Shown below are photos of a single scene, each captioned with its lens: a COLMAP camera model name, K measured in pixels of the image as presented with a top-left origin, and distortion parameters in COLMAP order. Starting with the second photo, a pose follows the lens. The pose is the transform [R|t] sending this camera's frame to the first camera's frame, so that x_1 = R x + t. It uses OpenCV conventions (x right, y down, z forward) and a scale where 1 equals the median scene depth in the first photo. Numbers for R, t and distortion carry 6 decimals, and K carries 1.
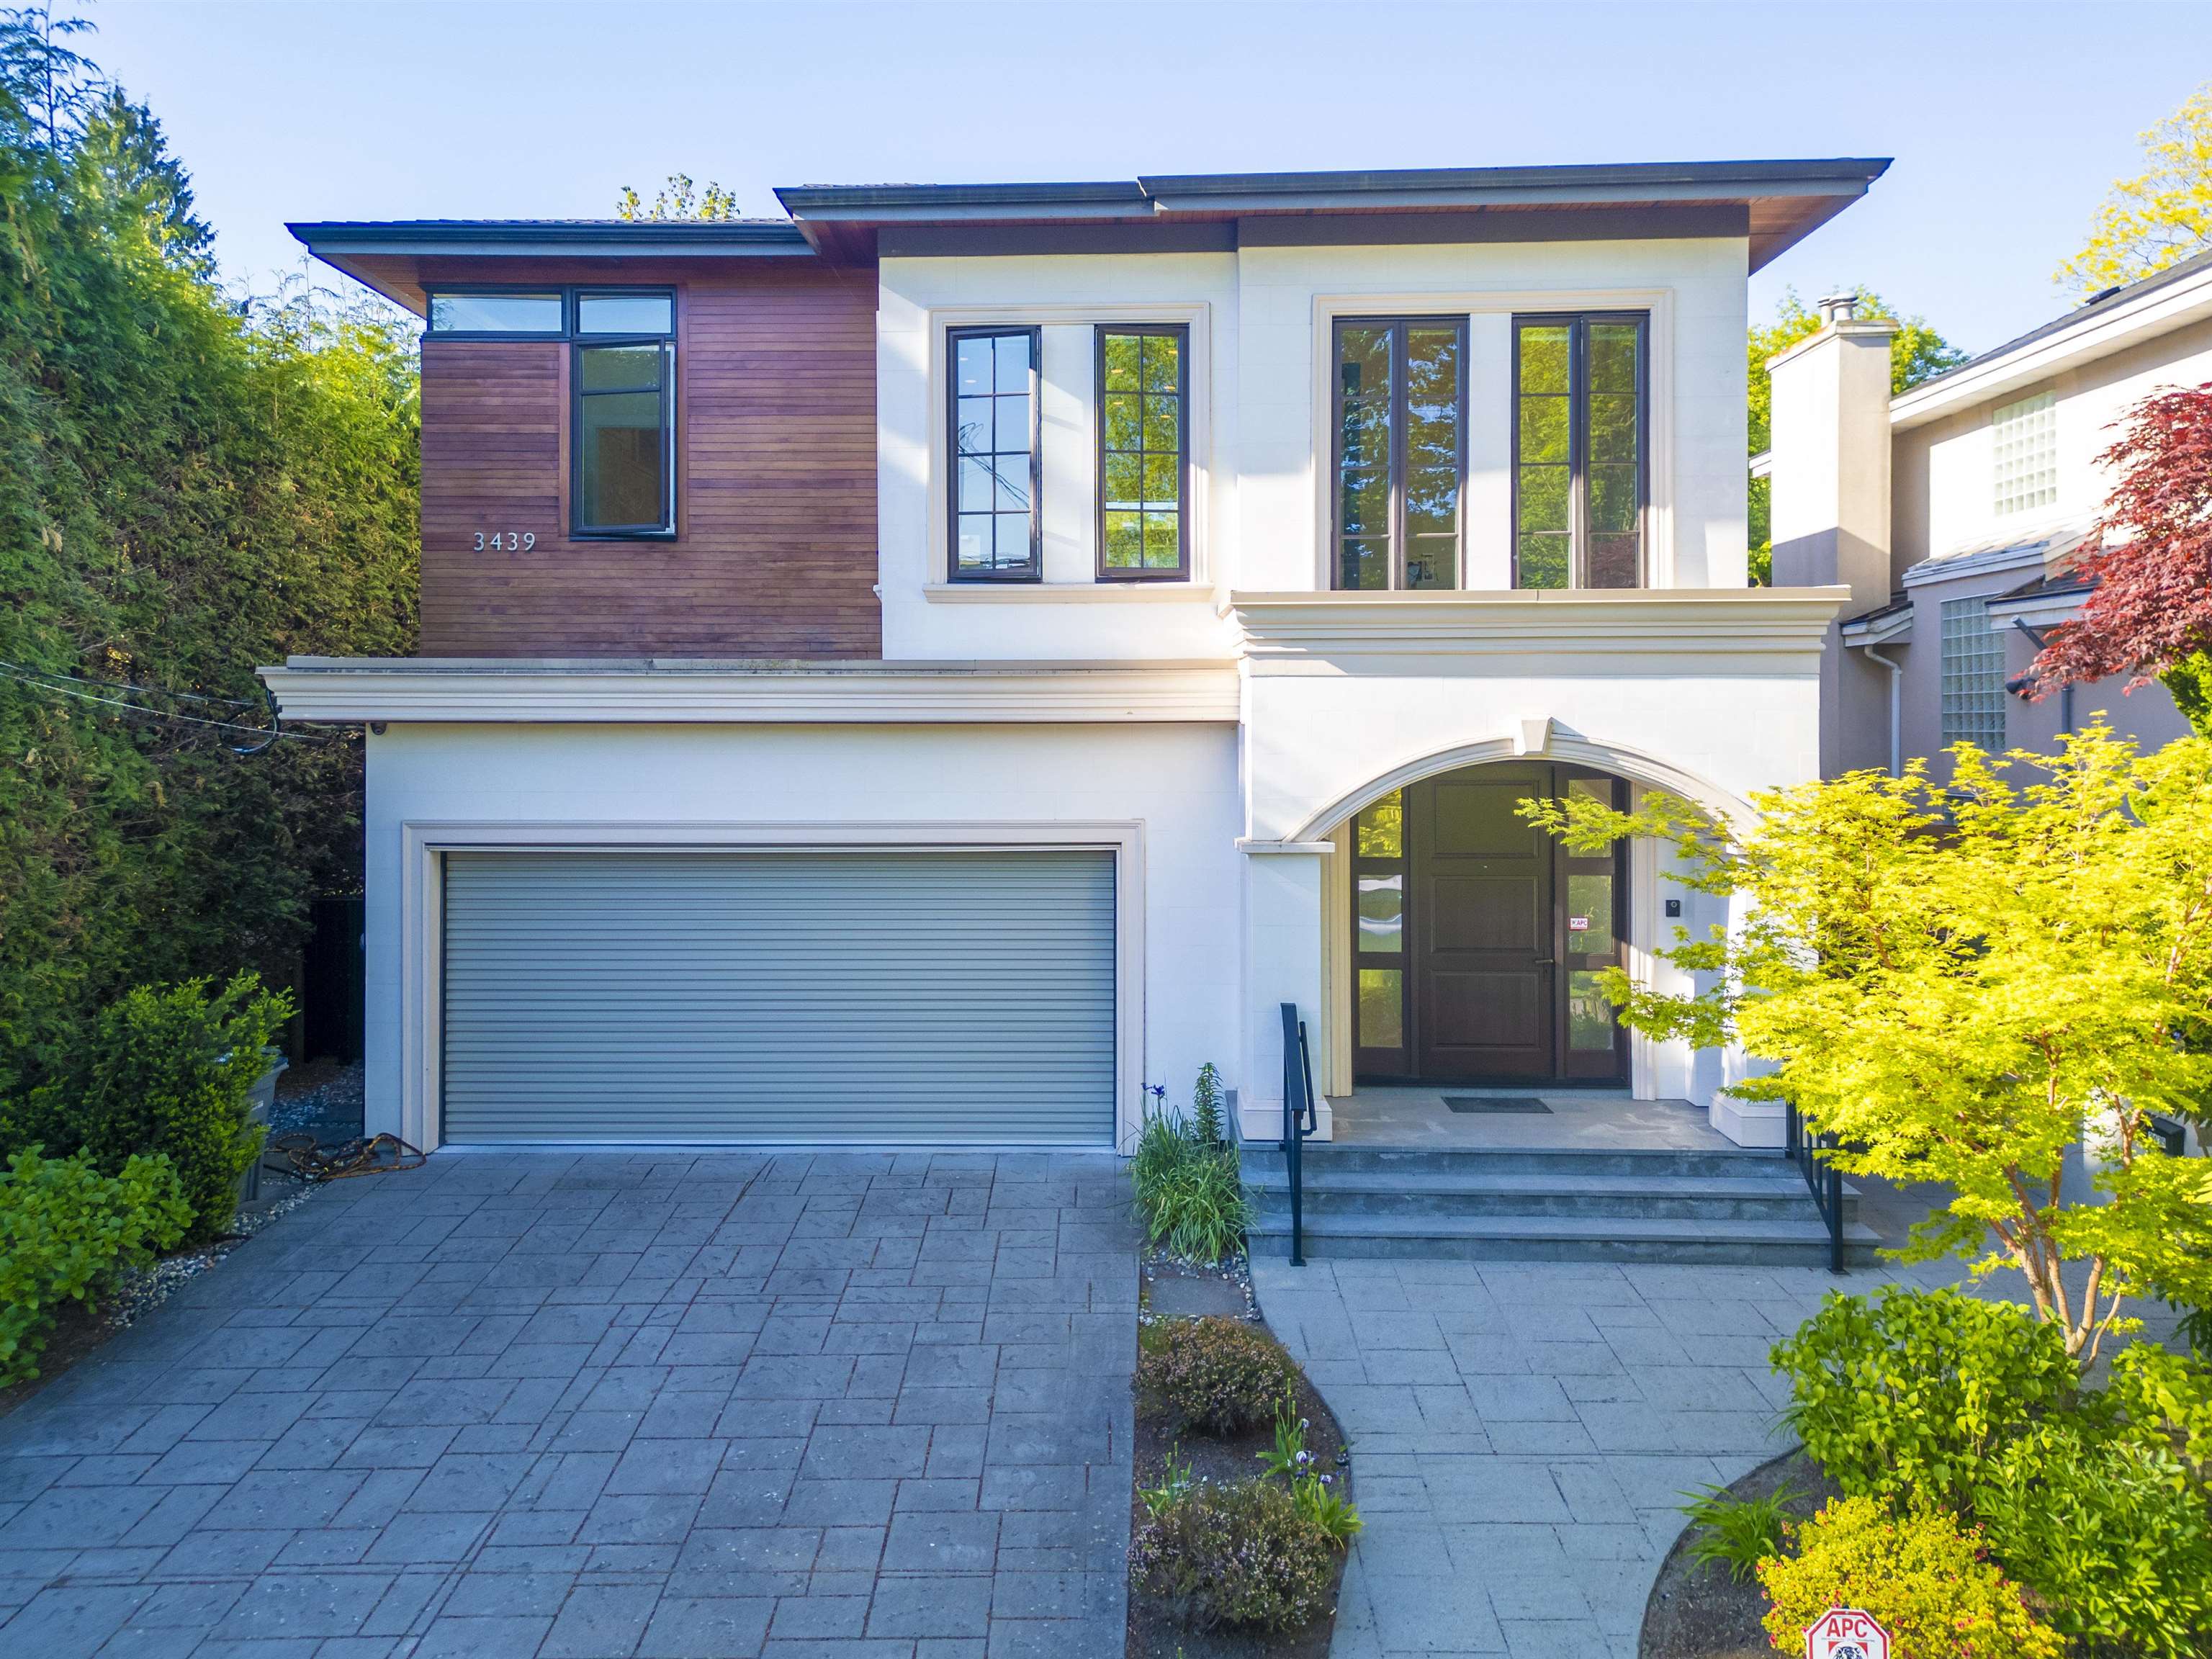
lens RADIAL K [[1582.5, 0, 1098.3], [0, 1582.5, 727.8], [0, 0, 1]] dist [0.053993, -0.030359]
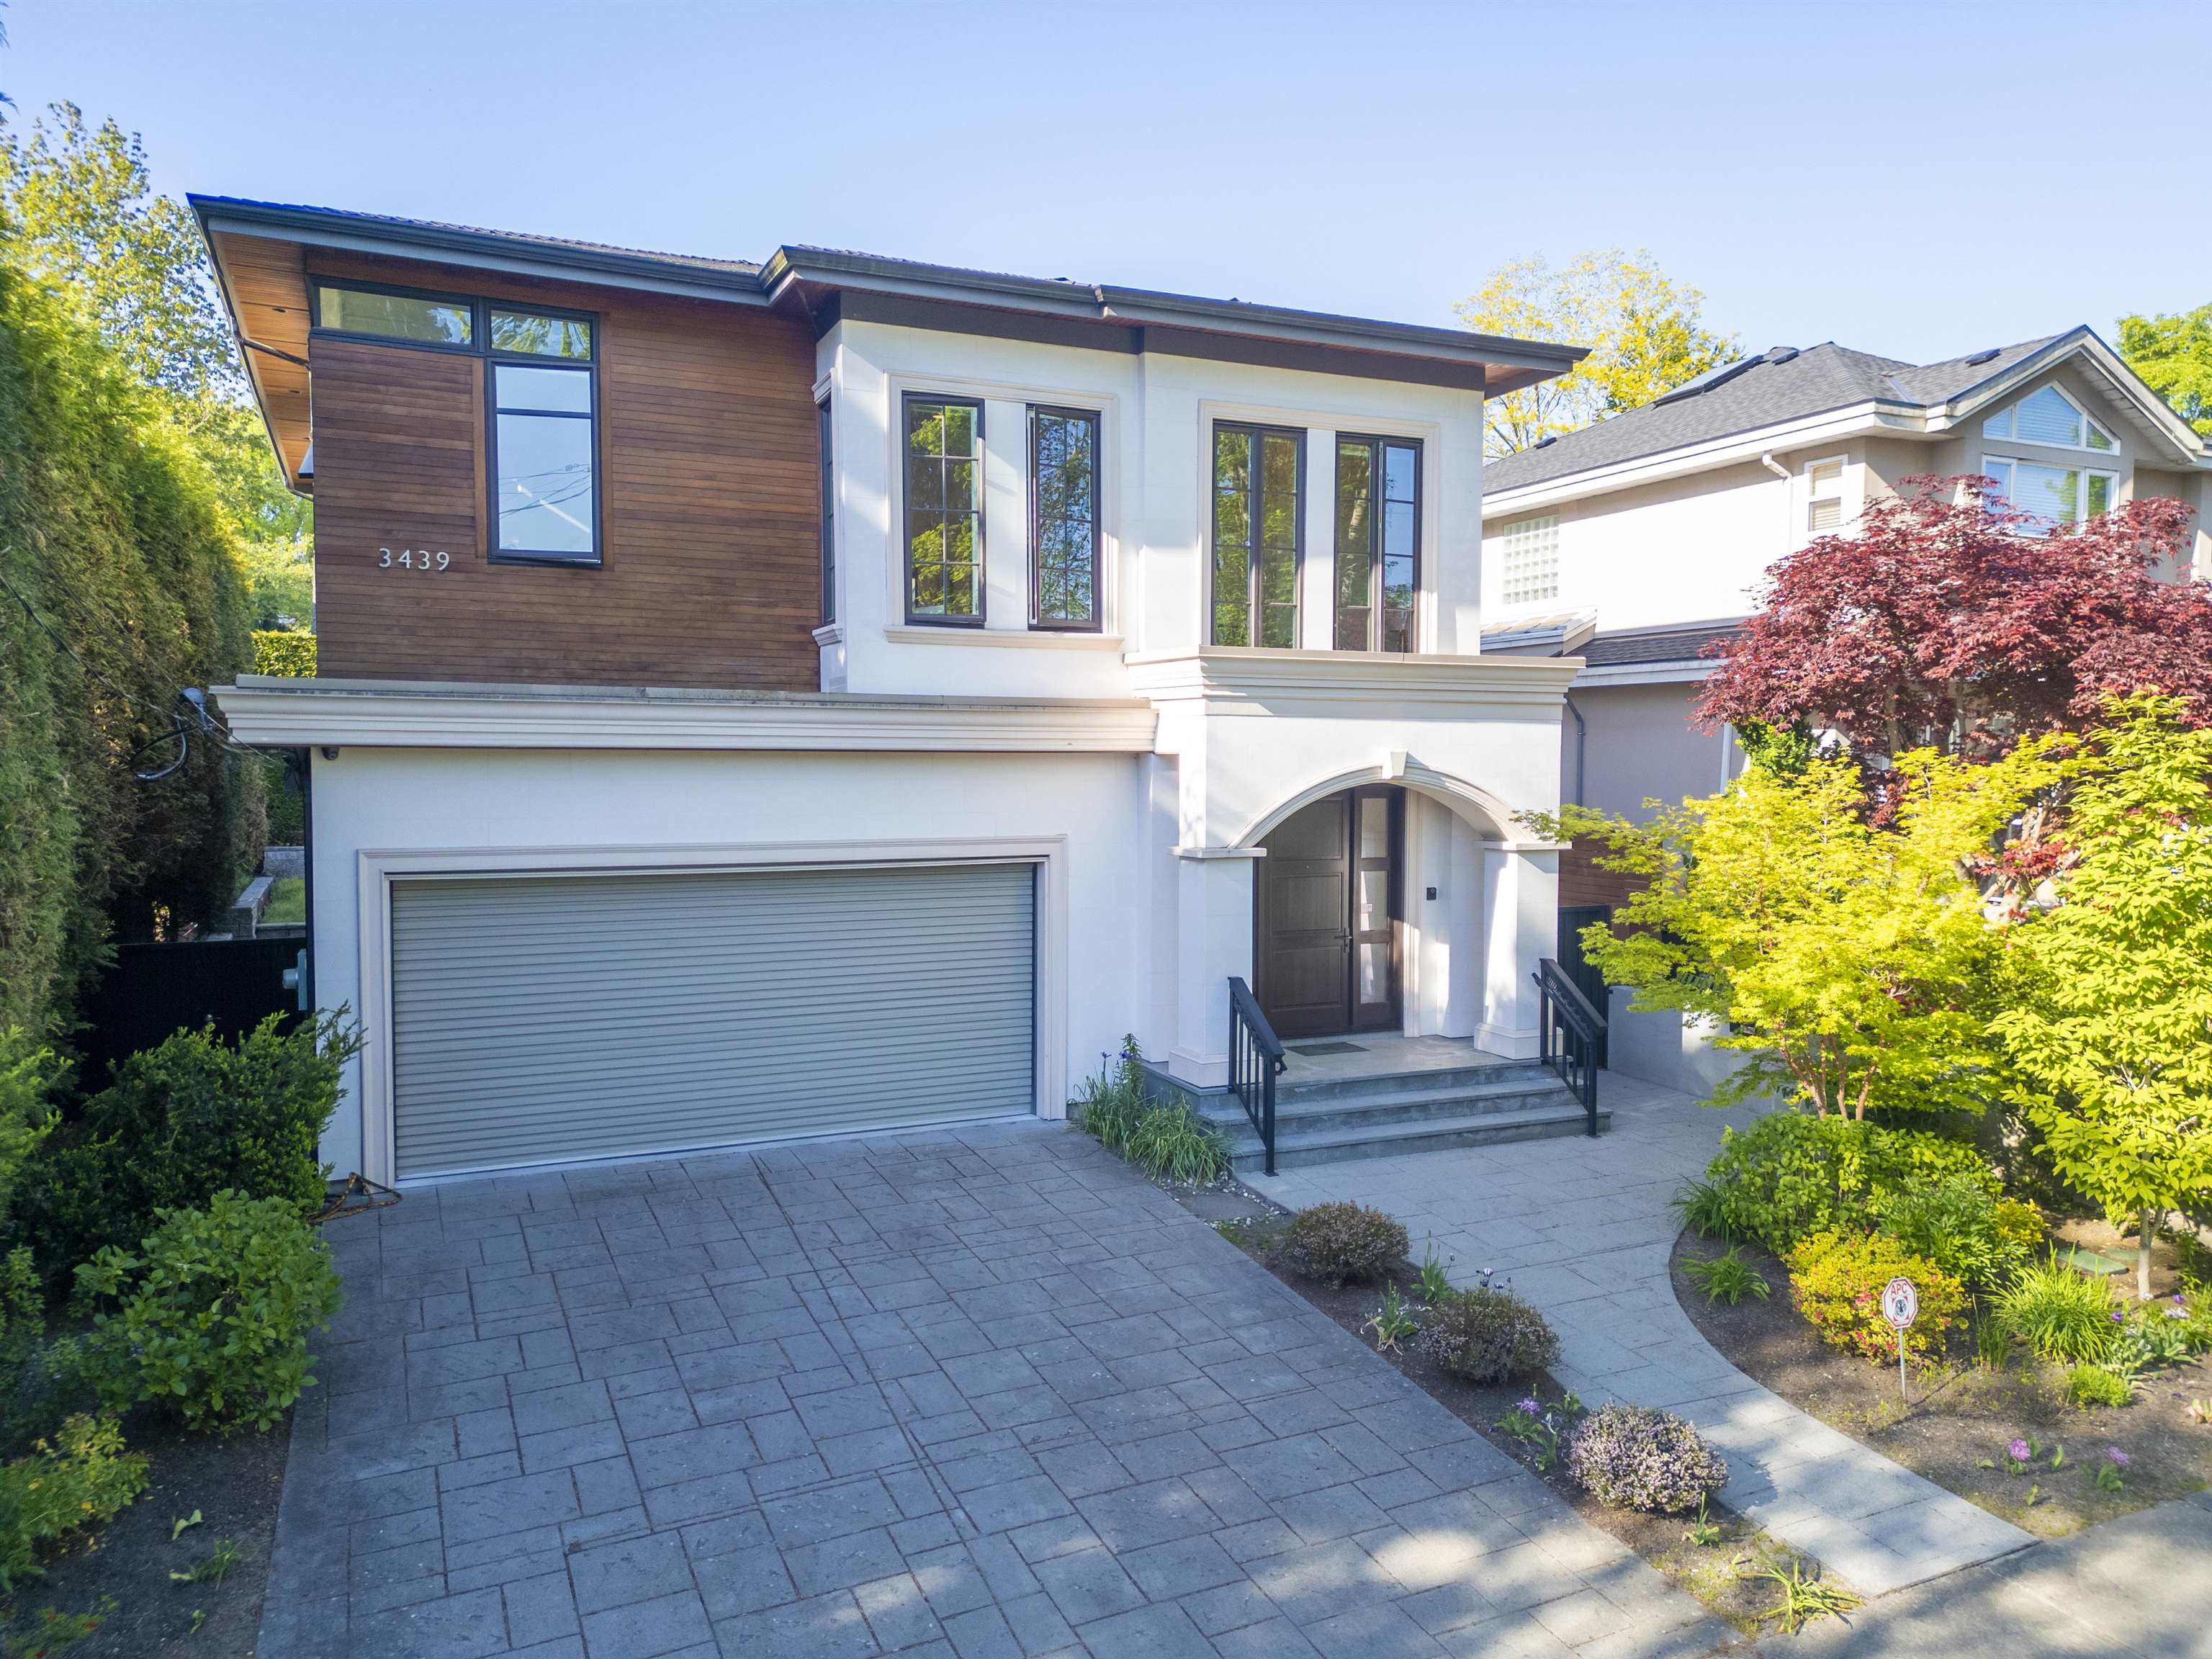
lens RADIAL K [[1542.7, 0, 1101.9], [0, 1542.7, 828.3], [0, 0, 1]] dist [0.065708, -0.035116]
pose [[0.896140, -0.015601, 0.443497, -0.461376], [-0.003473, 0.999105, 0.042163, 0.004504], [-0.443758, -0.039324, 0.895283, -0.038102]]
